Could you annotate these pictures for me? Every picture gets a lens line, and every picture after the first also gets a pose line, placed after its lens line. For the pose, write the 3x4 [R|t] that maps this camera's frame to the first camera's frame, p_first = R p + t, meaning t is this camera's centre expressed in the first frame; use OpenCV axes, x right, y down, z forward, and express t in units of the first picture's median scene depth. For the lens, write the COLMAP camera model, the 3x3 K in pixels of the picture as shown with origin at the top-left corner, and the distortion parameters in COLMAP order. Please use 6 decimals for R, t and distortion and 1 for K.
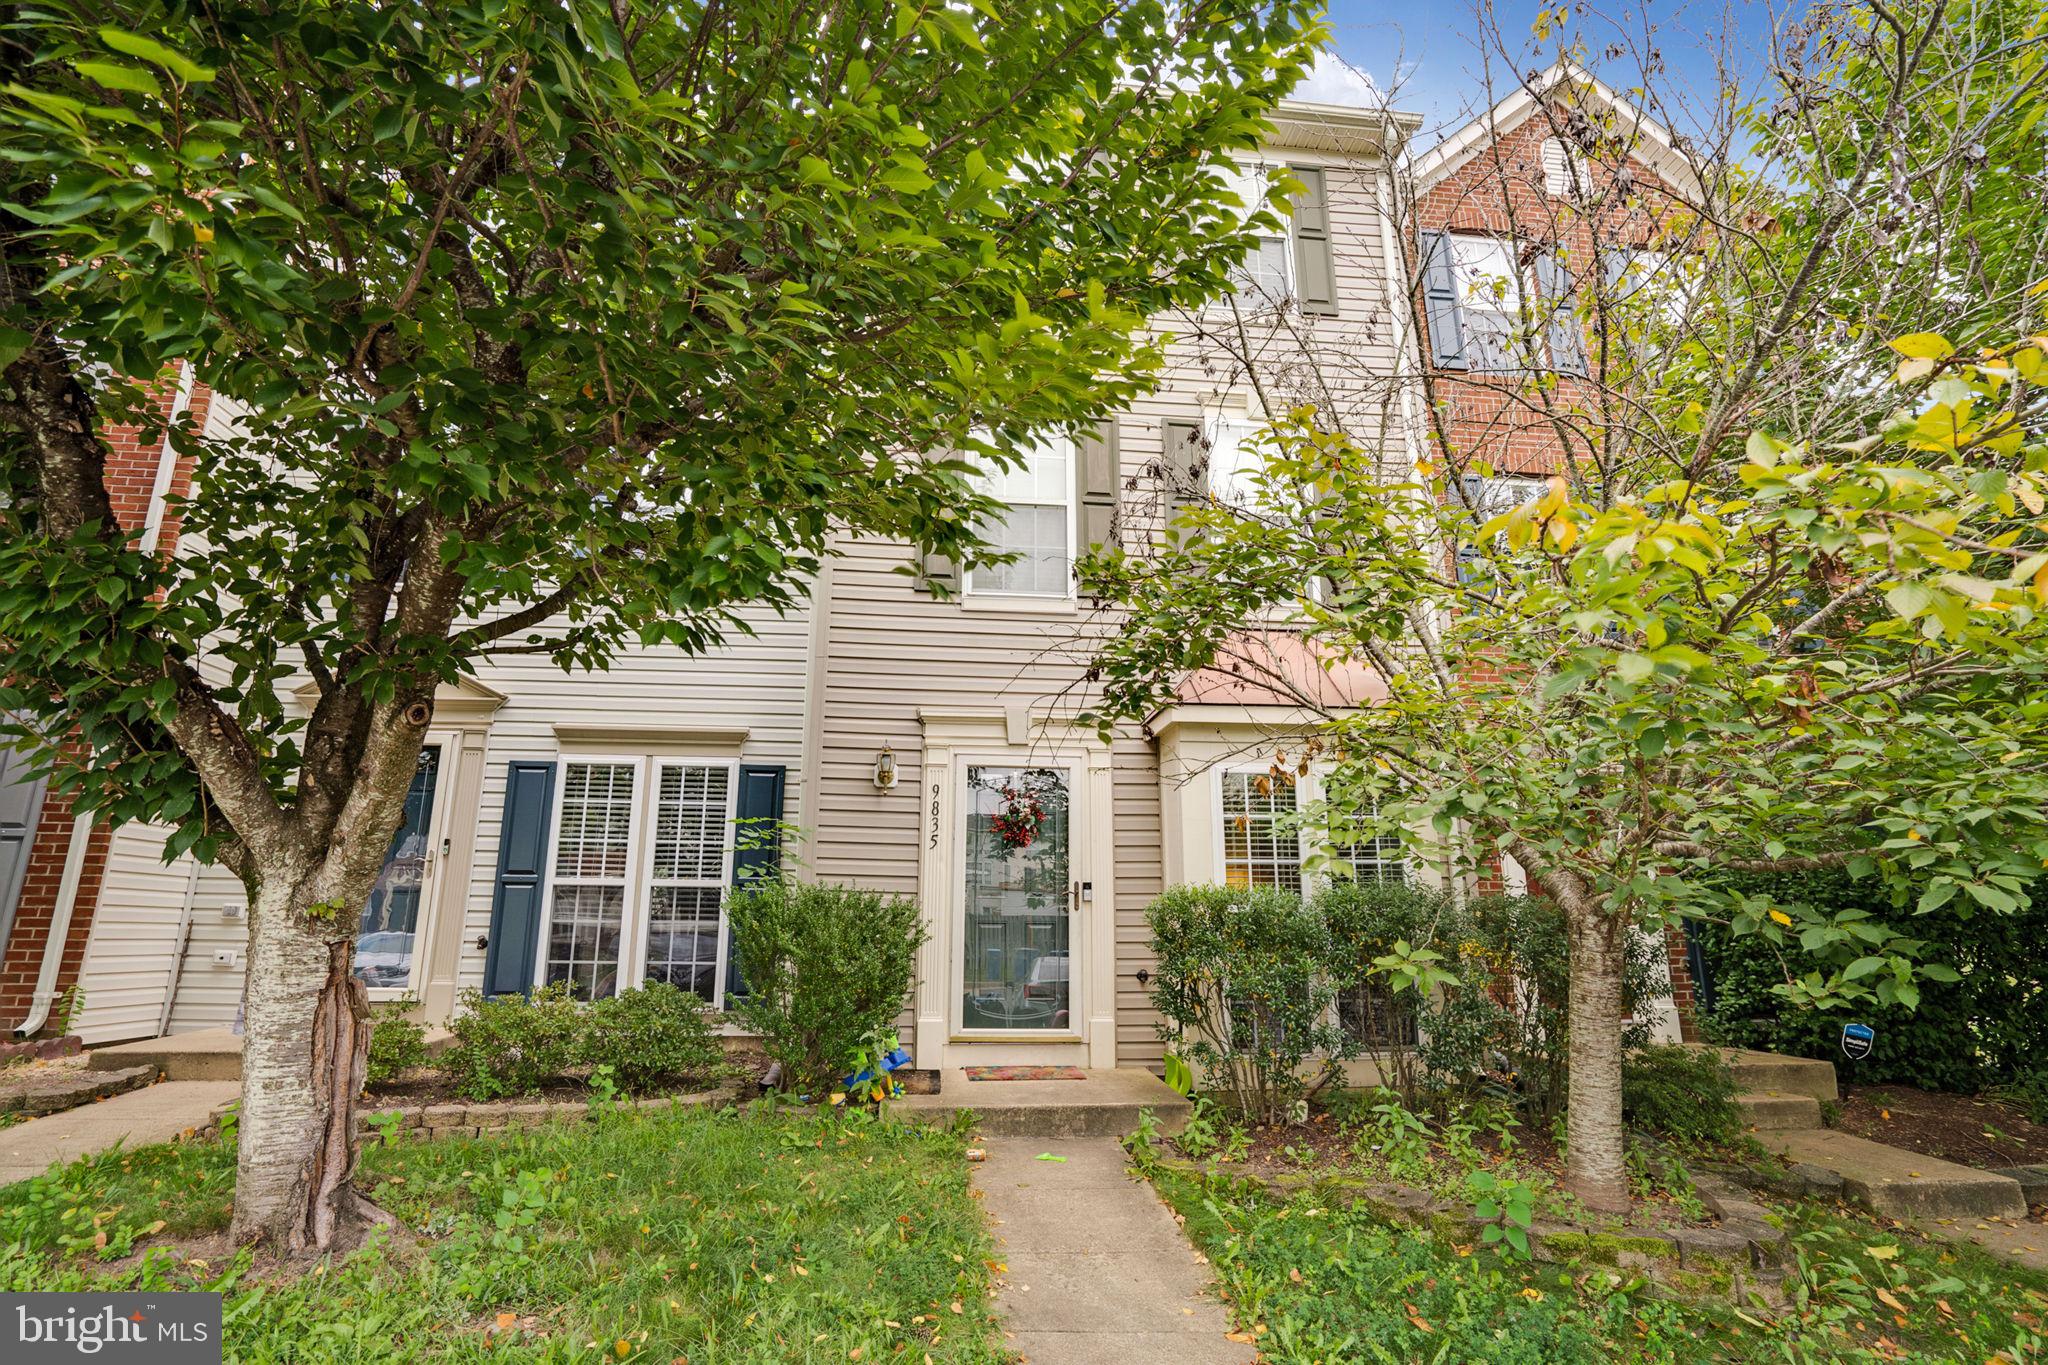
lens RADIAL K [[943.4, 0, 1026.7], [0, 943.4, 693.2], [0, 0, 1]] dist [-0.056657, 0.023094]
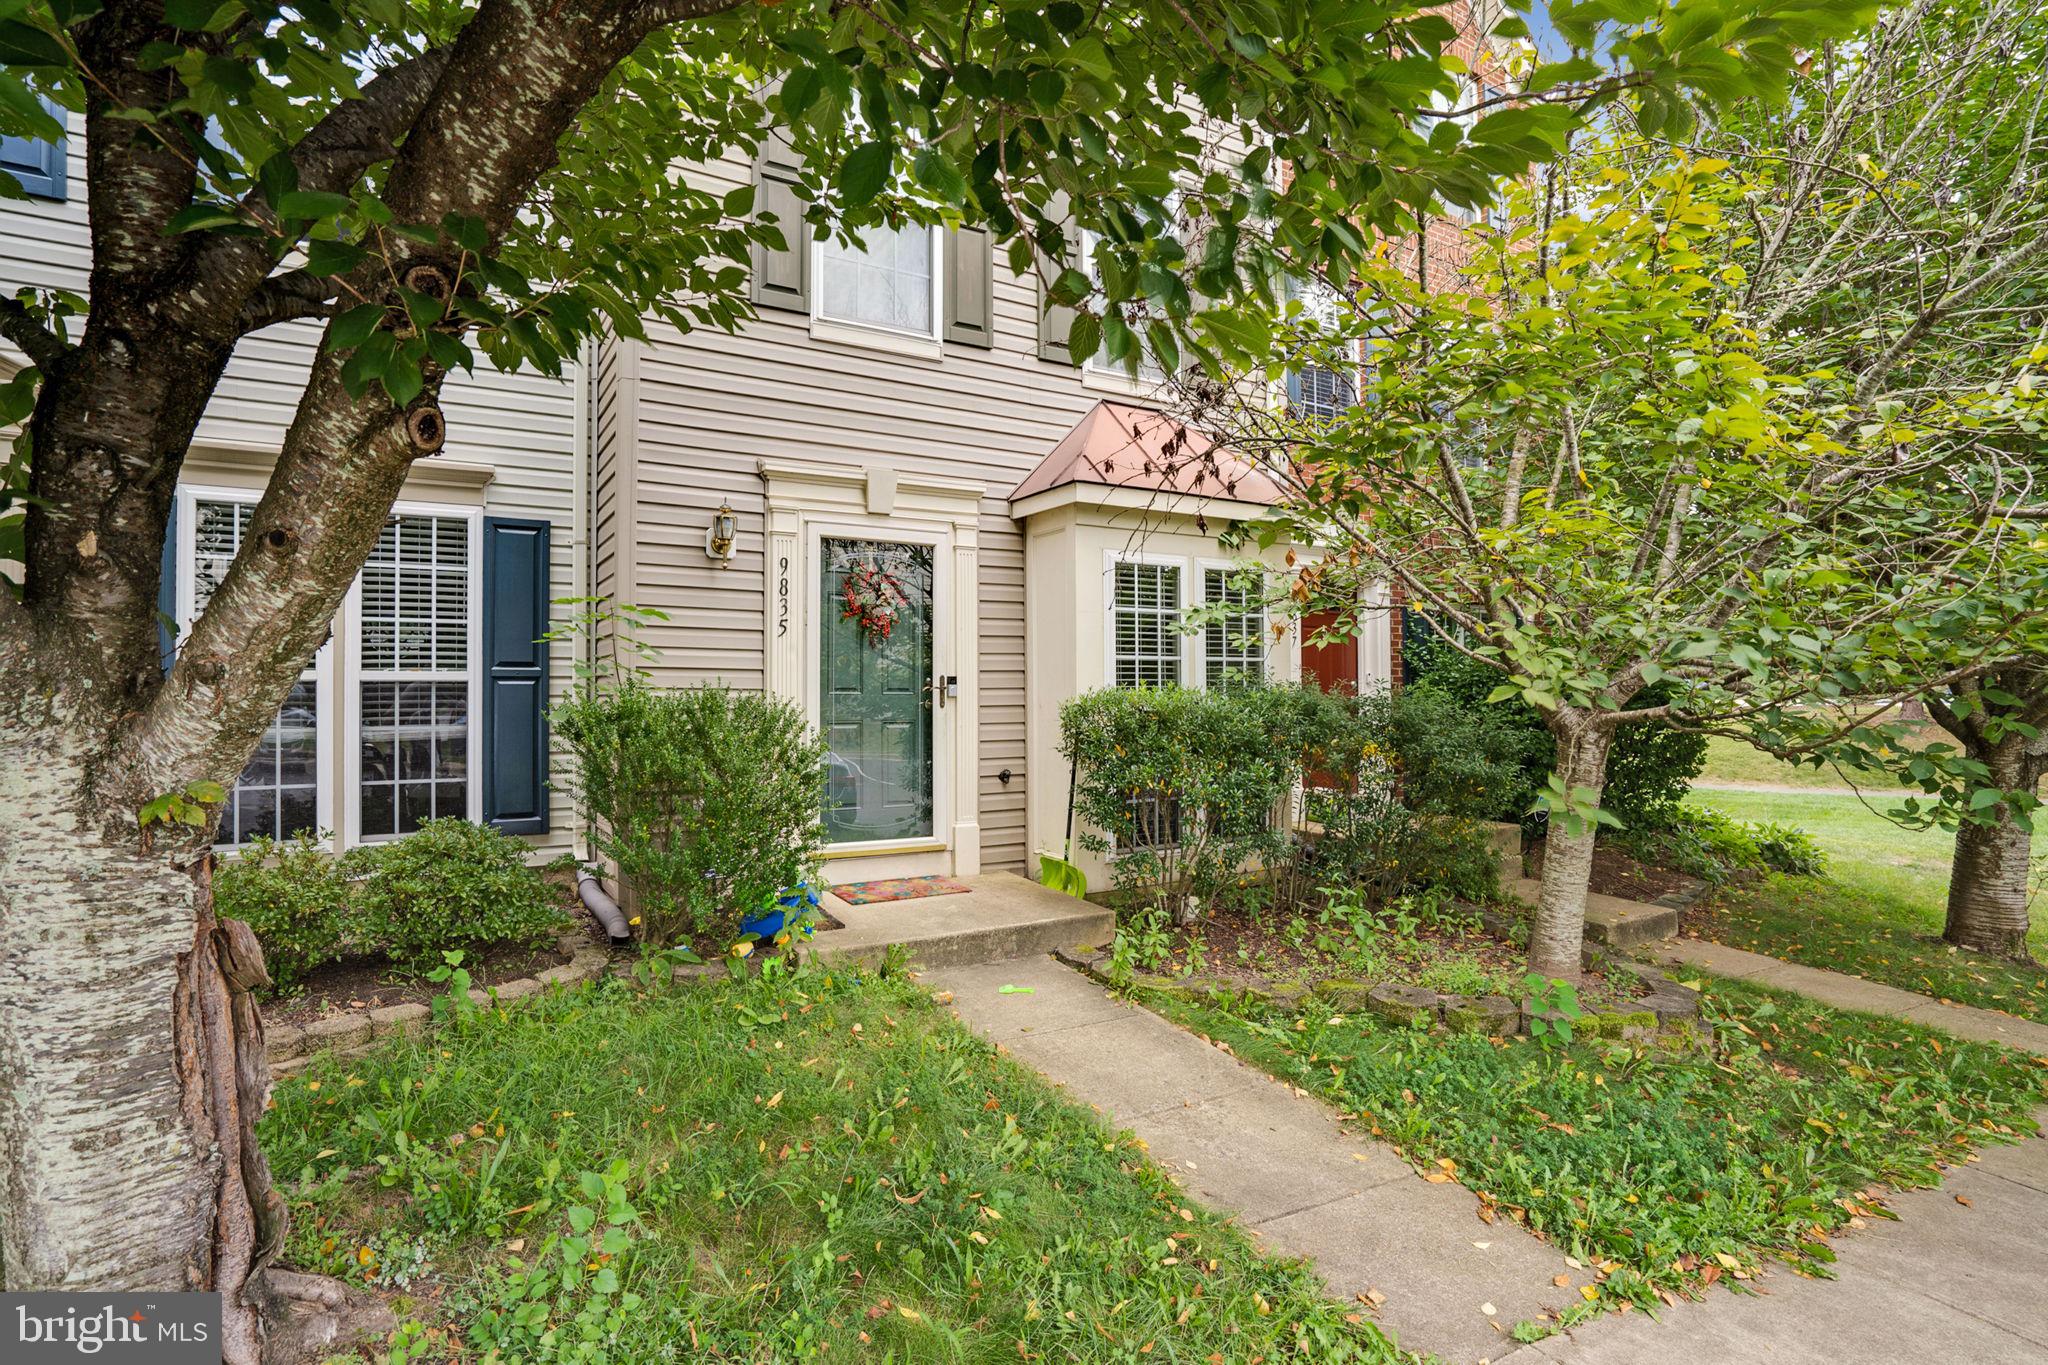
lens RADIAL K [[960.1, 0, 1015.7], [0, 960.1, 667.6], [0, 0, 1]] dist [-0.059484, 0.021447]
pose [[0.917898, 0.005317, 0.396781, -0.256405], [-0.091290, 0.975919, 0.198110, 0.008972], [-0.386173, -0.218067, 0.896280, 0.181059]]
